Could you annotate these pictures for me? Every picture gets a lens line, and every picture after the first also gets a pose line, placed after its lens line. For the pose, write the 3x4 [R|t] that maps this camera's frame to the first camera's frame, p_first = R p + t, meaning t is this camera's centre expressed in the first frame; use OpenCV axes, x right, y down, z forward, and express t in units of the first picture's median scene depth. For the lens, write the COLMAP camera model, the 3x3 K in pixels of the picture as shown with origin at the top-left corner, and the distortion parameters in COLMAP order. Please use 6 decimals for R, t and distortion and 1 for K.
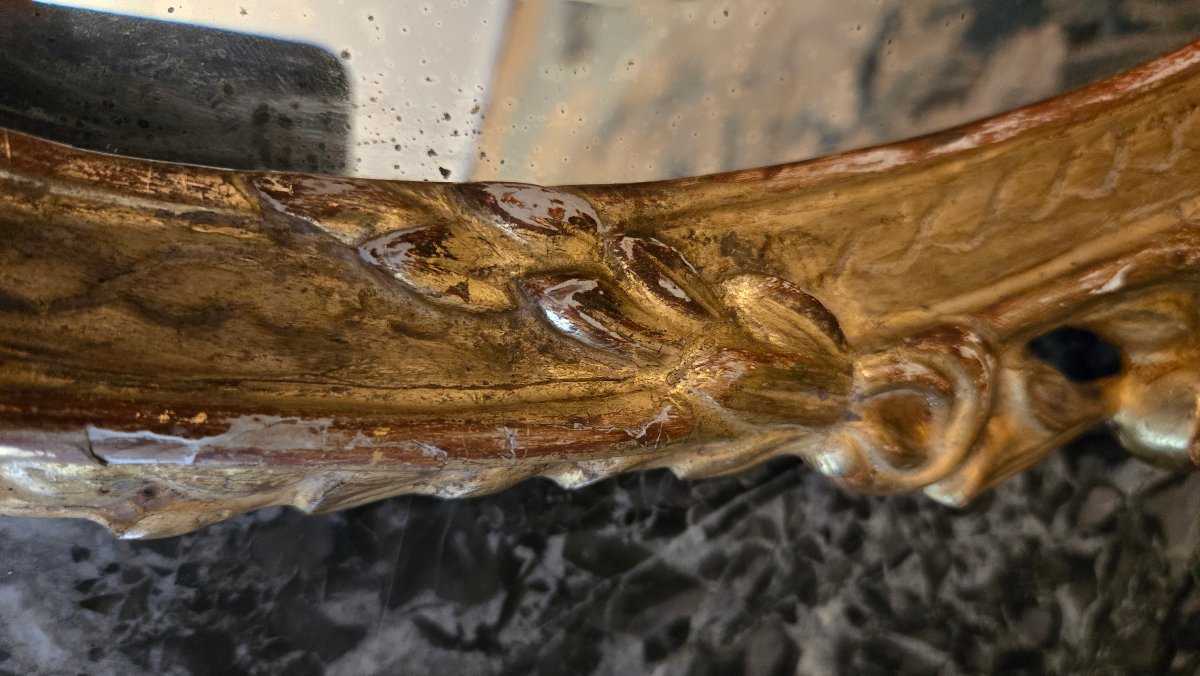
lens RADIAL K [[823.2, 0, 599.2], [0, 823.2, 342.7], [0, 0, 1]] dist [0.054985, -0.052140]
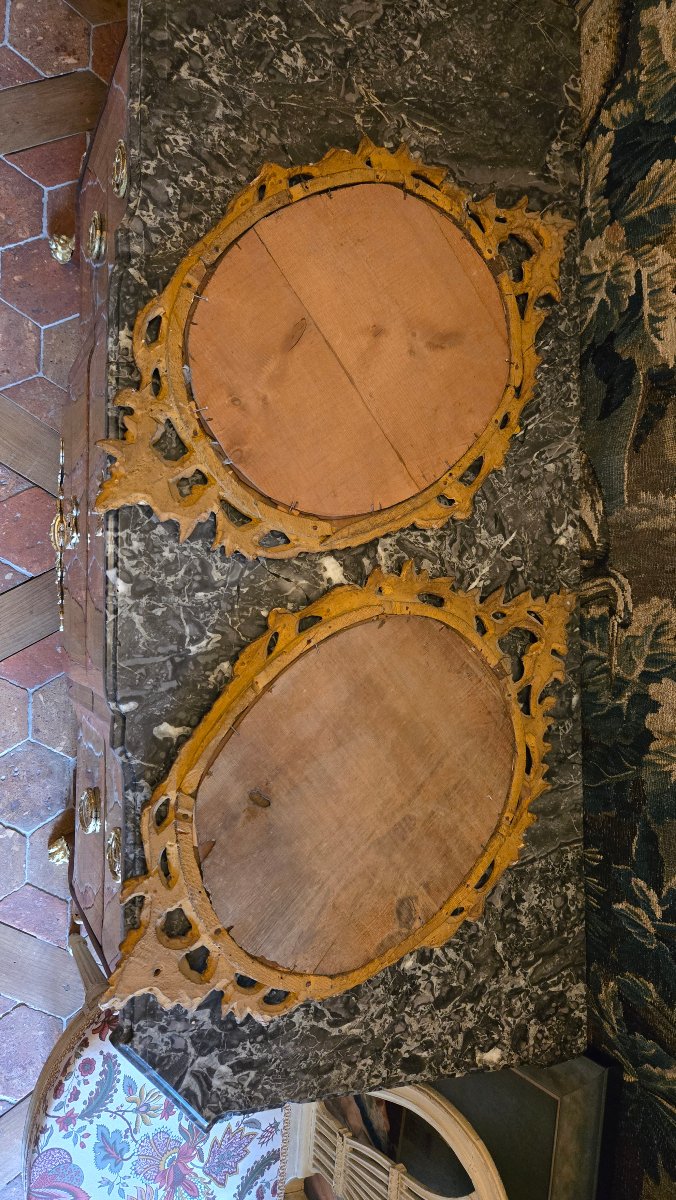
lens RADIAL K [[823.2, 0, 341.8], [0, 823.2, 607.2], [0, 0, 1]] dist [0.054985, -0.052140]
pose [[0.953157, -0.281553, 0.110540, -0.390432], [0.288095, 0.956389, -0.048182, -2.128962], [-0.092154, 0.077771, 0.992703, -5.727326]]
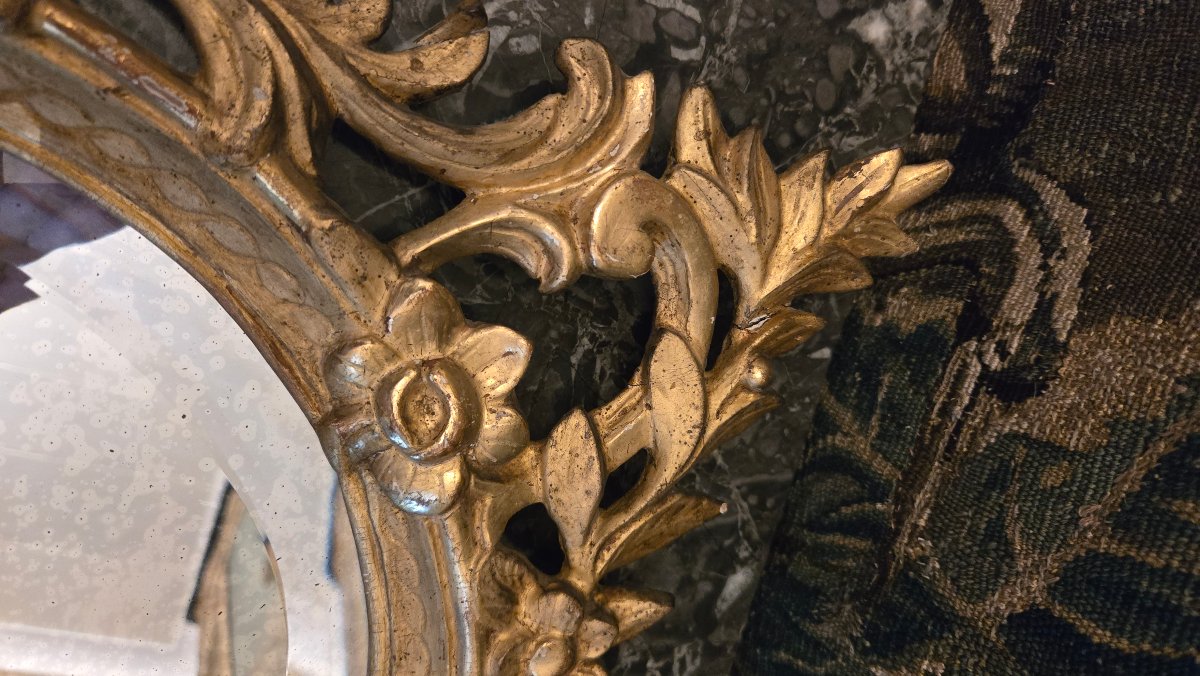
lens RADIAL K [[823.2, 0, 599.2], [0, 823.2, 342.7], [0, 0, 1]] dist [0.054985, -0.052140]
pose [[0.997836, 0.016563, 0.063628, 1.701896], [-0.016923, 0.999844, 0.005120, -1.710383], [-0.063533, -0.006186, 0.997961, -0.558701]]
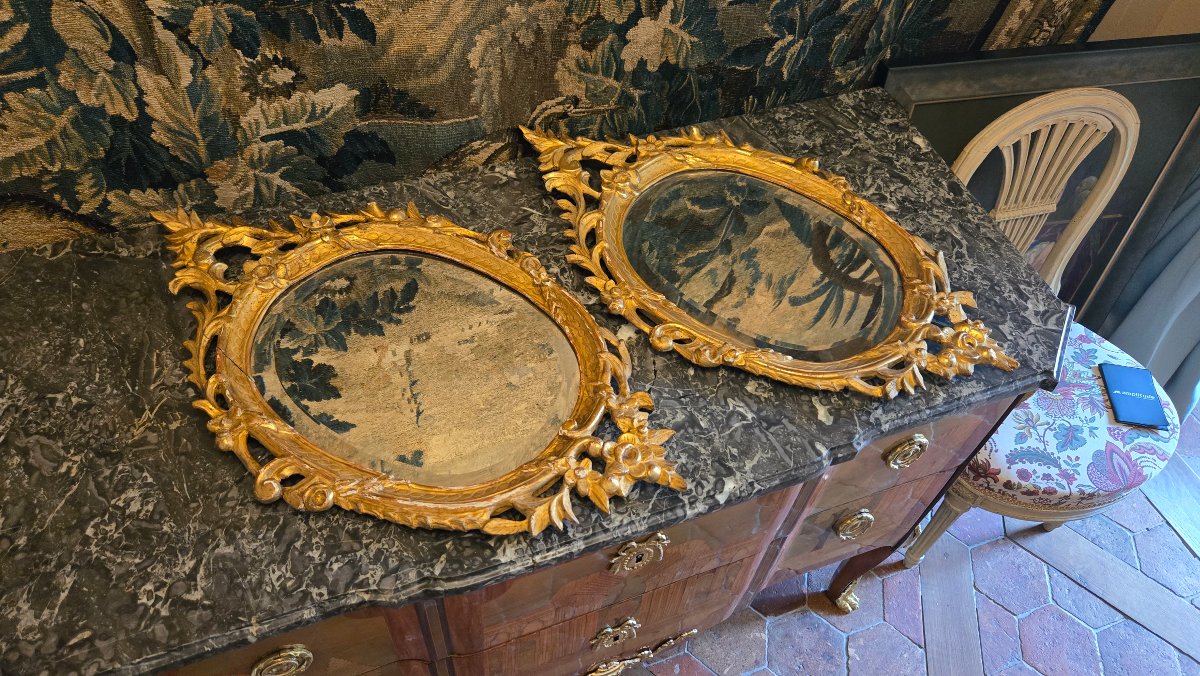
lens RADIAL K [[823.2, 0, 599.2], [0, 823.2, 342.7], [0, 0, 1]] dist [0.054985, -0.052140]
pose [[-0.570169, -0.799890, 0.187306, -0.924741], [0.810454, -0.510361, 0.287570, -5.032069], [-0.134431, 0.315766, 0.939266, -5.932448]]
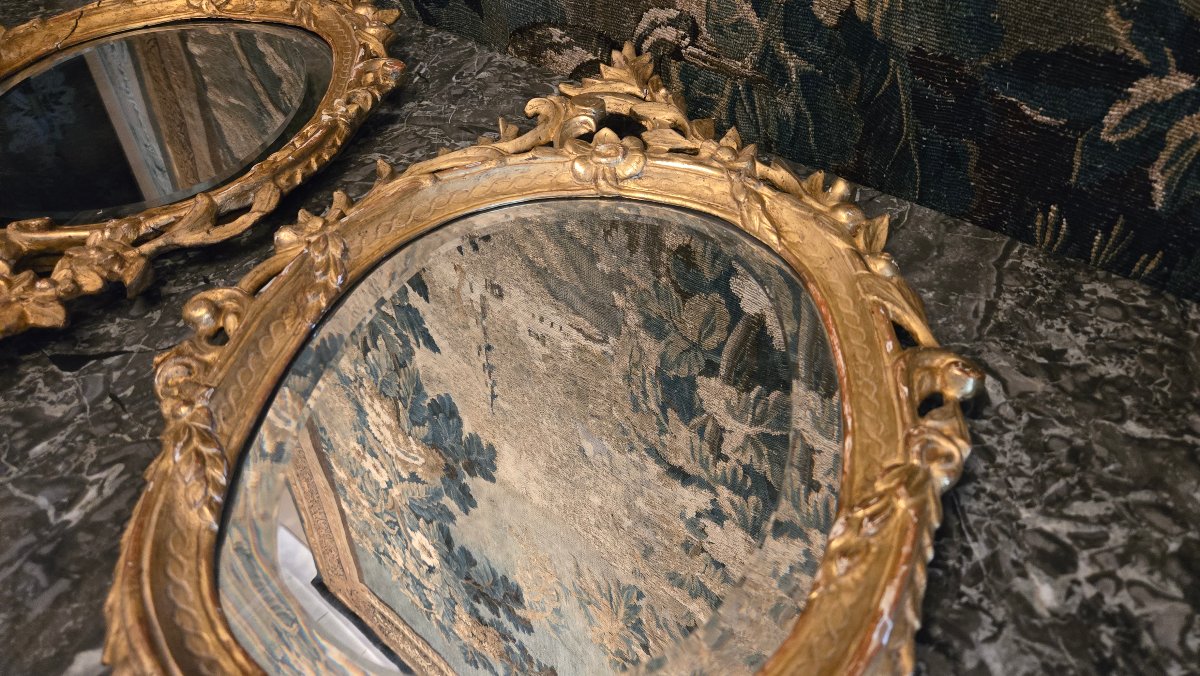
lens RADIAL K [[821.9, 0, 614.9], [0, 821.9, 336.0], [0, 0, 1]] dist [0.050355, -0.052310]
pose [[0.375957, -0.810259, 0.449596, -0.925268], [0.885220, 0.170612, -0.432755, 0.249040], [0.273938, 0.560689, 0.781400, -1.660318]]
